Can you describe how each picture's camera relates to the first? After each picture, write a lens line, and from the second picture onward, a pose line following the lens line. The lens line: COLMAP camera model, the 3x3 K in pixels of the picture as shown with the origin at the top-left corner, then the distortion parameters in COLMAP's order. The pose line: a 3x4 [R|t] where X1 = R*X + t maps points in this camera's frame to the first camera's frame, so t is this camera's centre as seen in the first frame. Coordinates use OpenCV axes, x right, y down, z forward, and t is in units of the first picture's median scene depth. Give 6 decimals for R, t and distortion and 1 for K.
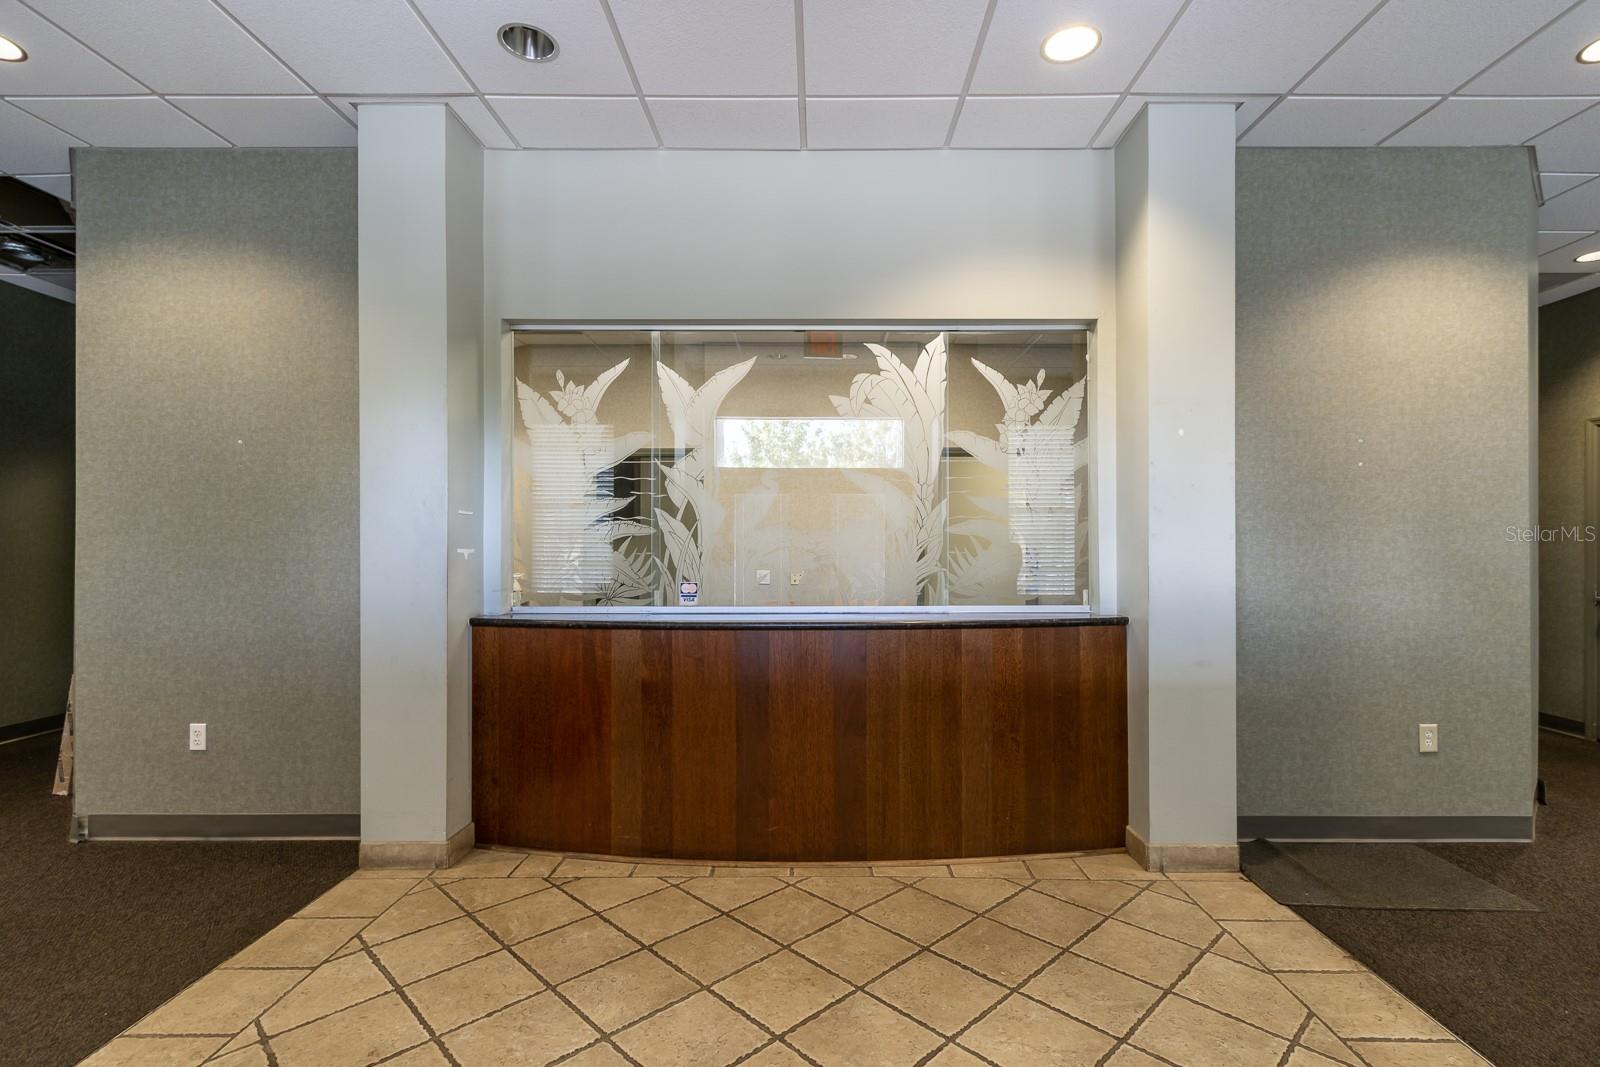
lens RADIAL K [[751.1, 0, 814.2], [0, 751.1, 540.4], [0, 0, 1]] dist [0.002522, -0.000339]
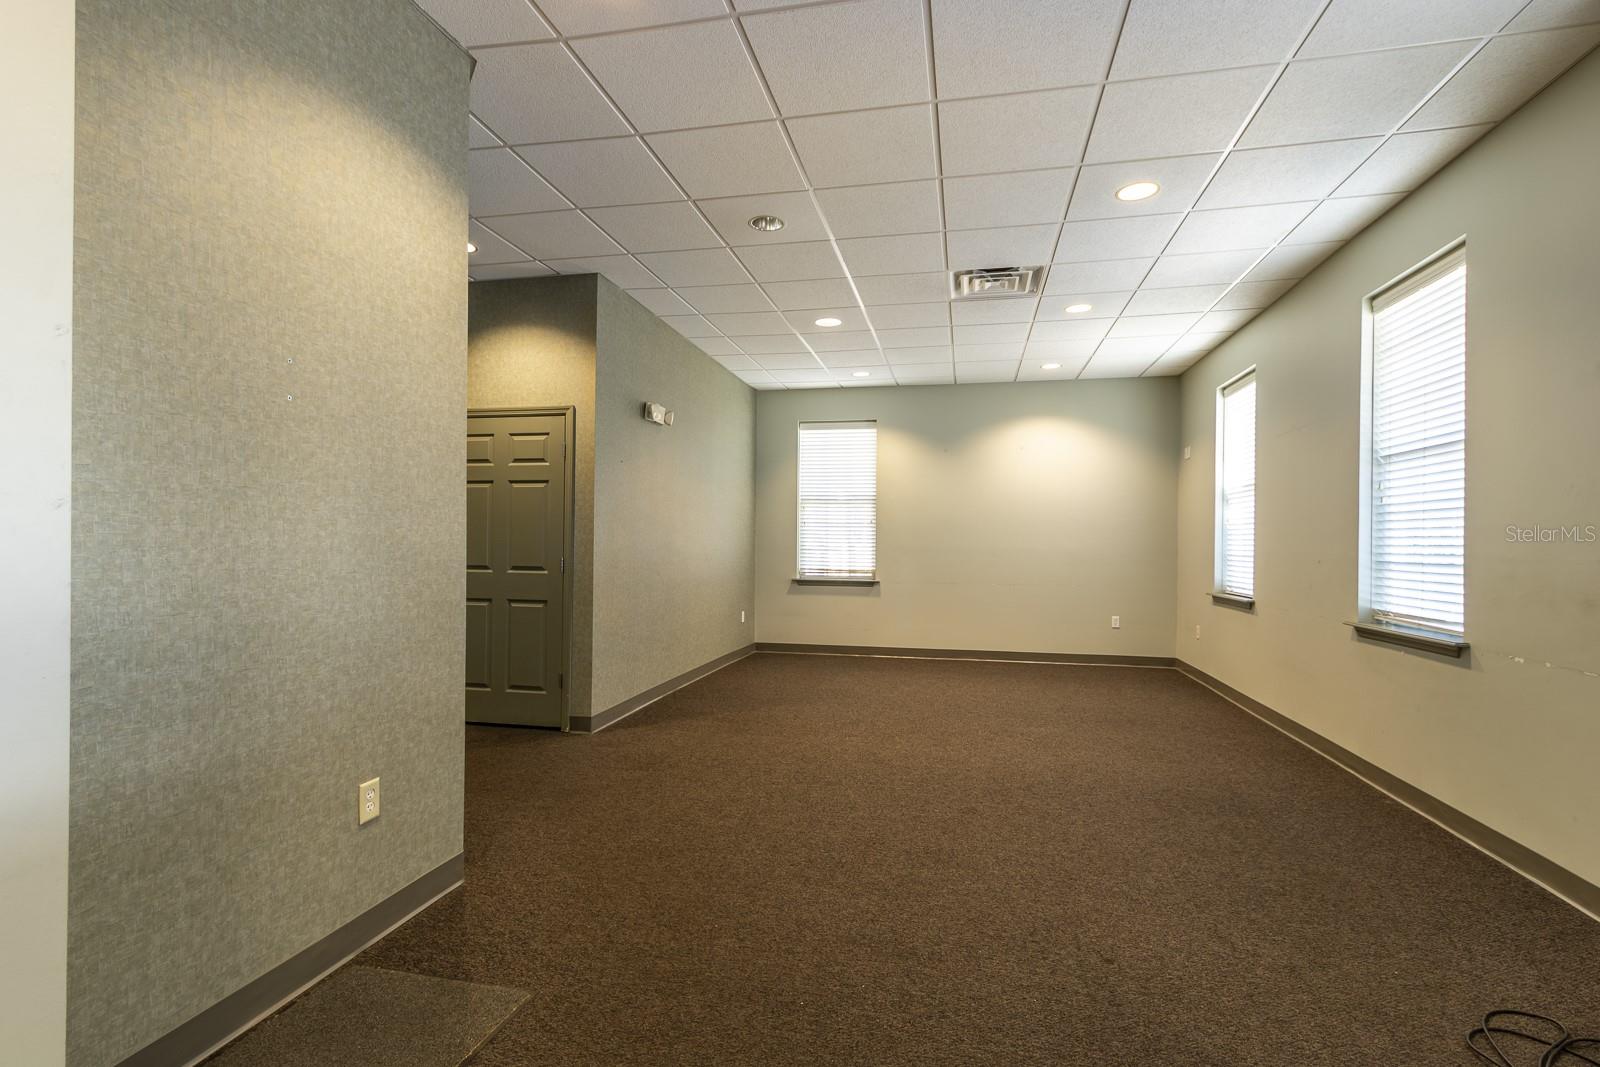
lens RADIAL K [[751.1, 0, 814.2], [0, 751.1, 540.4], [0, 0, 1]] dist [0.002522, -0.000339]
pose [[0.202919, 0.001903, 0.979194, 0.204068], [-0.013555, 0.999908, 0.000866, 0.010333], [-0.979102, -0.013449, 0.202926, 0.446253]]
